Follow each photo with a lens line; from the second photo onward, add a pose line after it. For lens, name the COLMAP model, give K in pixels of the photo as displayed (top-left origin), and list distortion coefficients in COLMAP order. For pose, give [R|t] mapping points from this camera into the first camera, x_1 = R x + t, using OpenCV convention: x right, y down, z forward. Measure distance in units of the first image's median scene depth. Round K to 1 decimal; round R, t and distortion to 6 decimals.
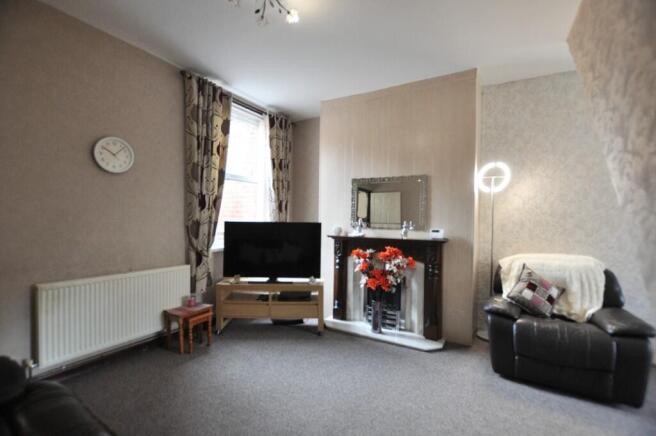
lens RADIAL K [[289.6, 0, 327.1], [0, 289.6, 220.0], [0, 0, 1]] dist [-0.017291, 0.000075]
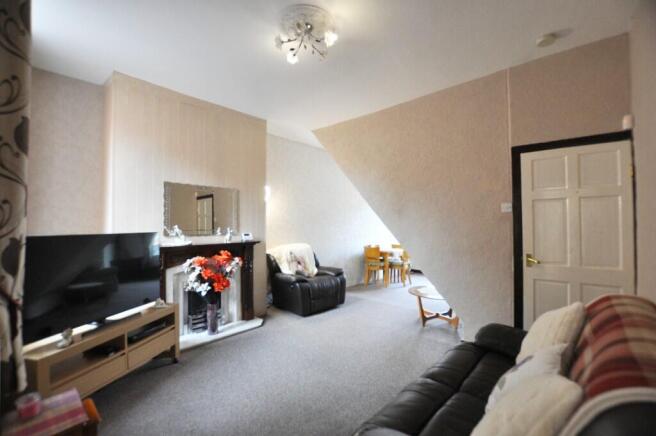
lens RADIAL K [[289.6, 0, 327.5], [0, 289.6, 218.1], [0, 0, 1]] dist [-0.017291, 0.000075]
pose [[0.189917, 0.005298, 0.981786, -0.808708], [0.007520, 0.999948, -0.006851, -0.023305], [-0.981771, 0.008684, 0.189867, 0.404786]]
